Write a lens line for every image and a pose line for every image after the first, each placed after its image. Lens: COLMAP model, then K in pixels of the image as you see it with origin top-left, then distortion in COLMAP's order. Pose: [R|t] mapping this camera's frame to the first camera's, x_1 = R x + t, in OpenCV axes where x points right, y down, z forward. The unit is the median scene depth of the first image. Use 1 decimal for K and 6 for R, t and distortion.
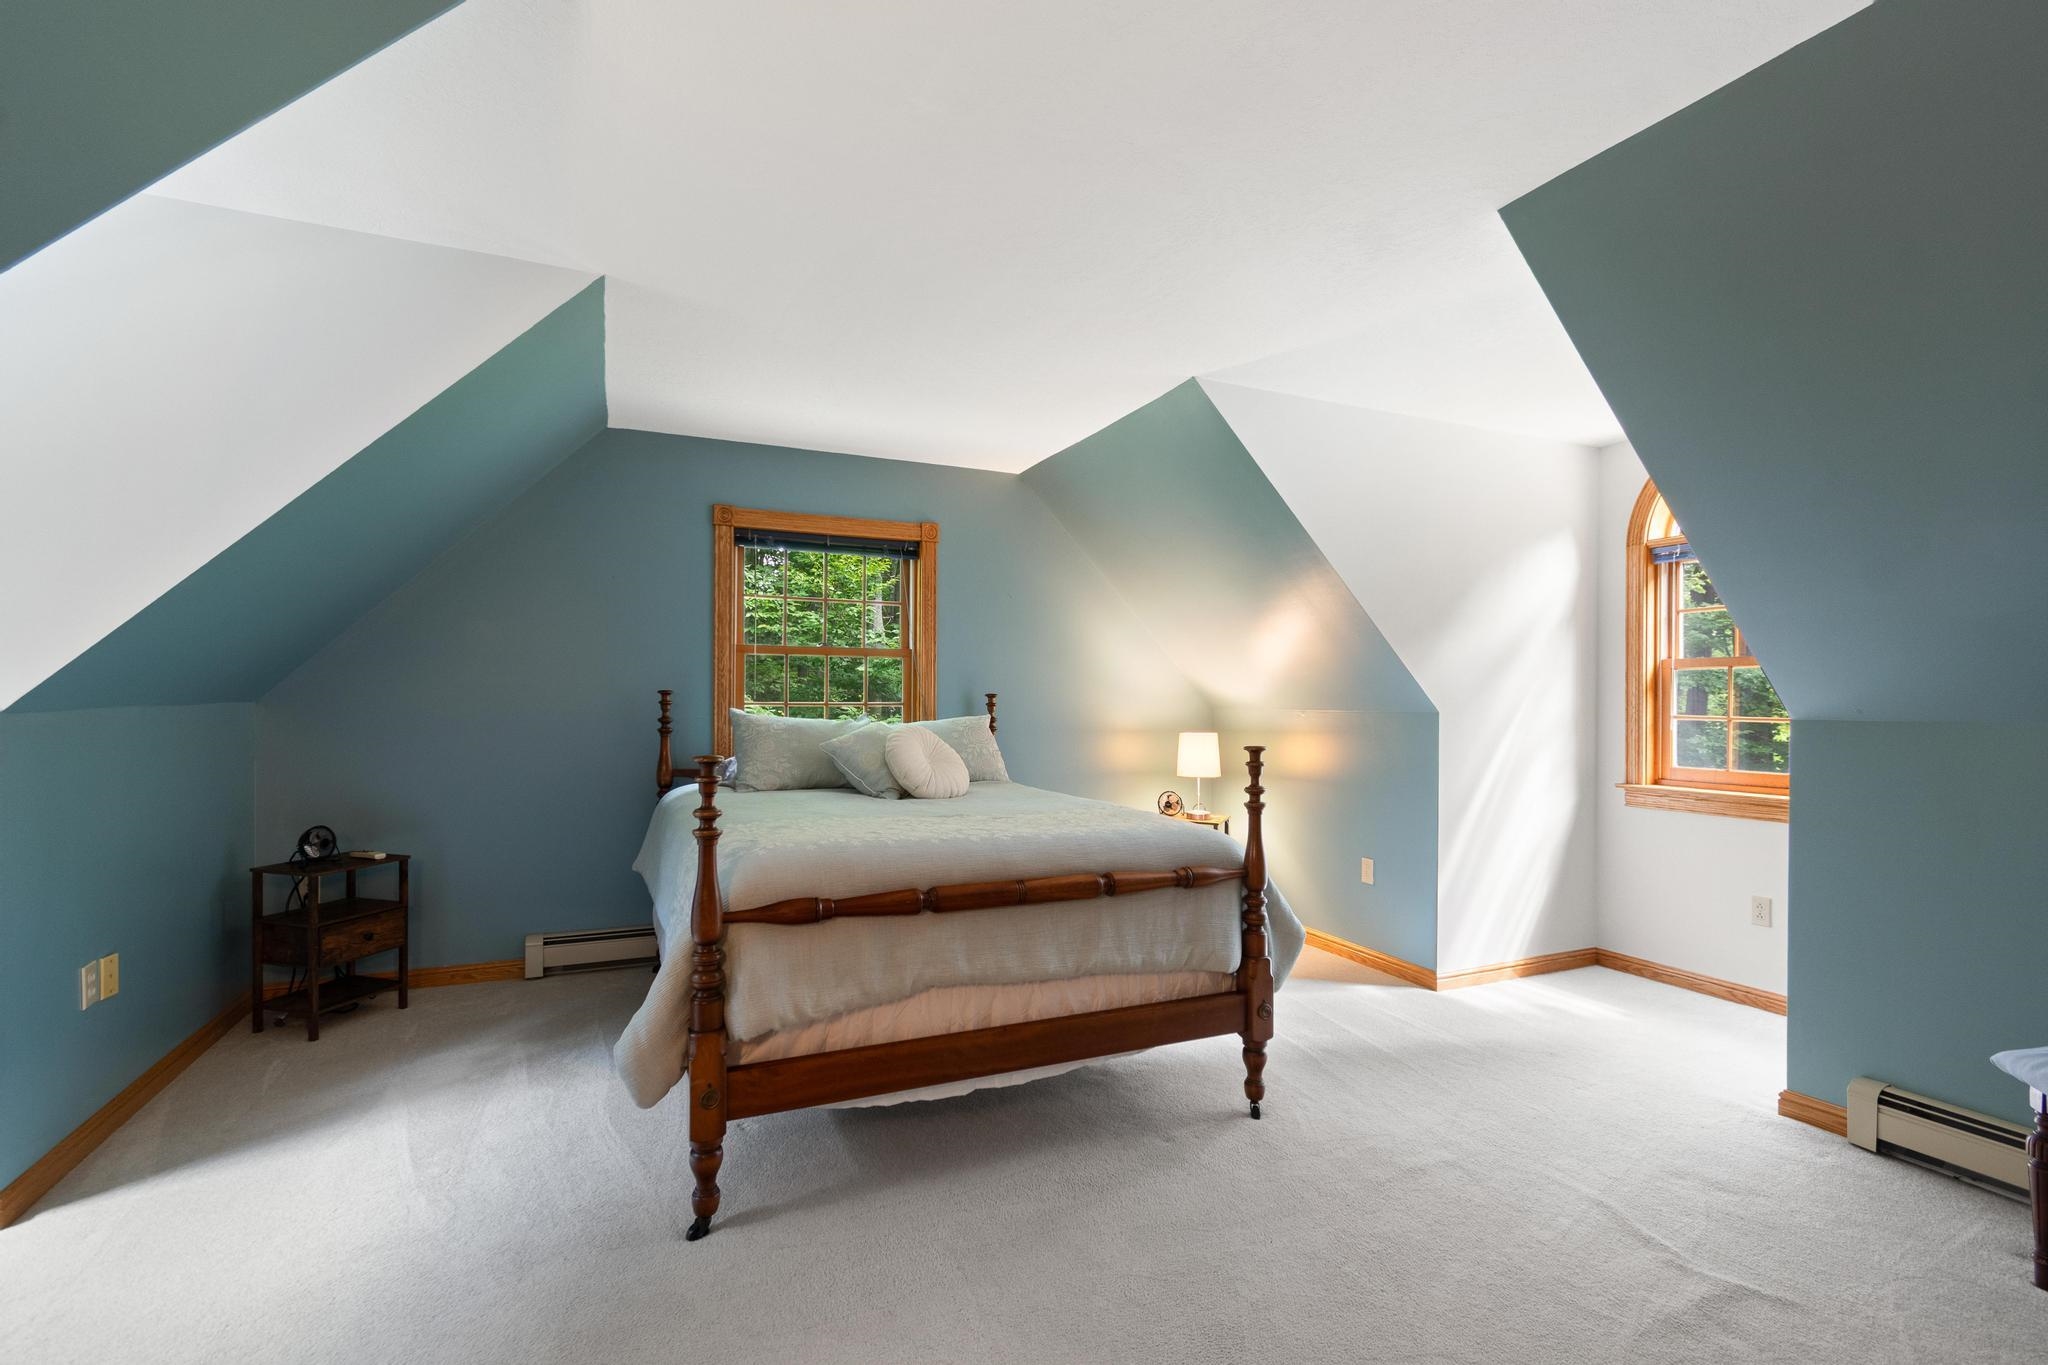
lens RADIAL K [[940.4, 0, 1020.9], [0, 940.4, 693.5], [0, 0, 1]] dist [0.001560, 0.000181]
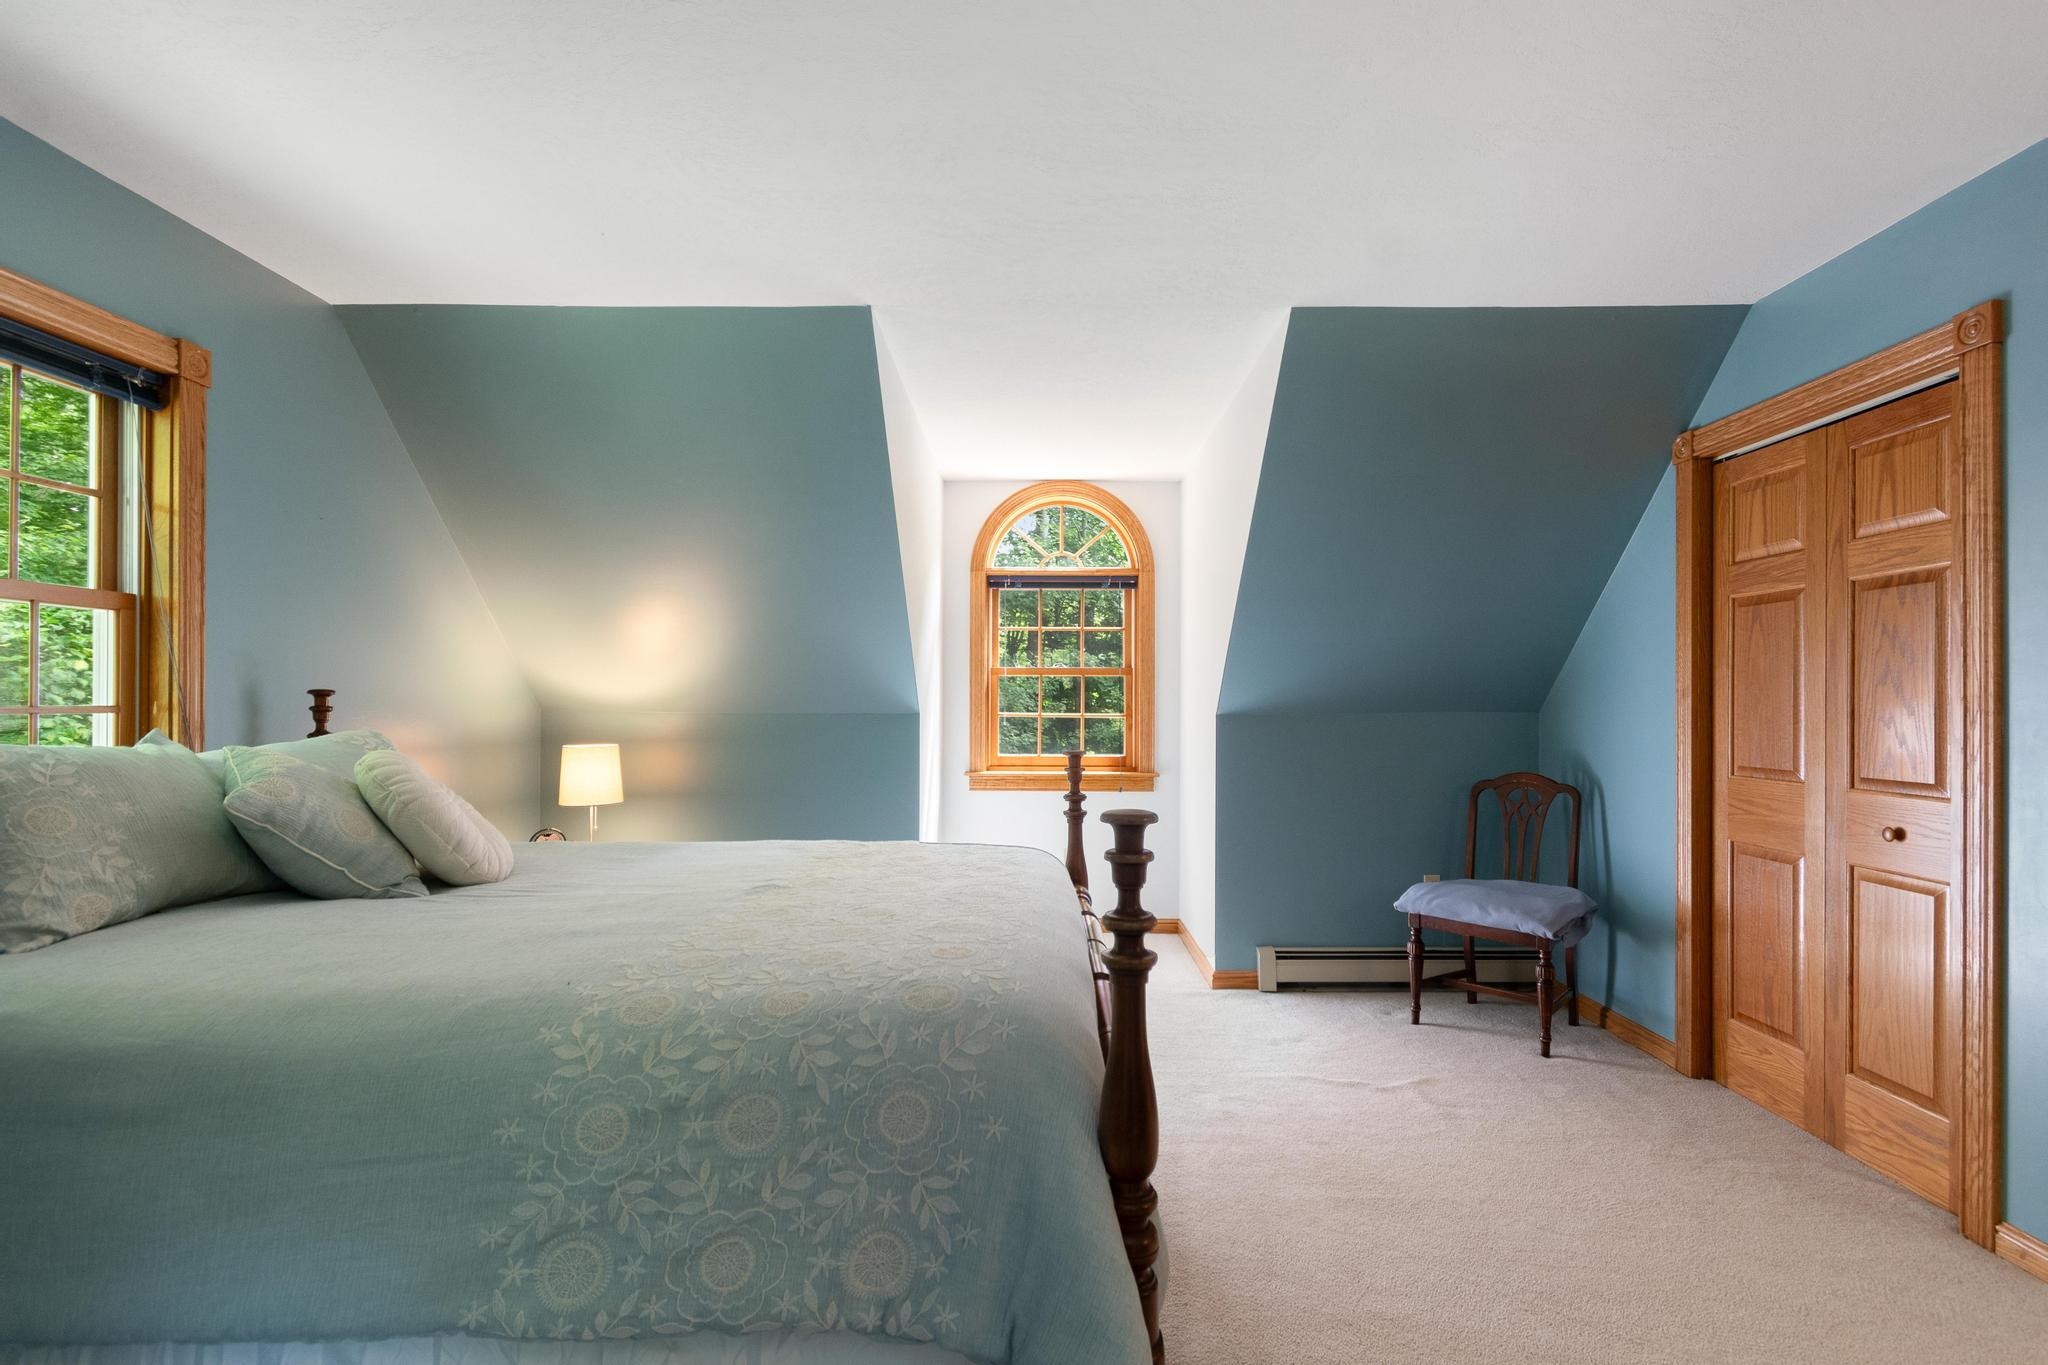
lens RADIAL K [[978.9, 0, 1012.2], [0, 978.9, 690.8], [0, 0, 1]] dist [0.002550, -0.004197]
pose [[0.394685, 0.009927, 0.918763, -0.492122], [-0.007019, 0.999945, -0.007789, 0.003673], [-0.918790, -0.003375, 0.394733, 0.494158]]
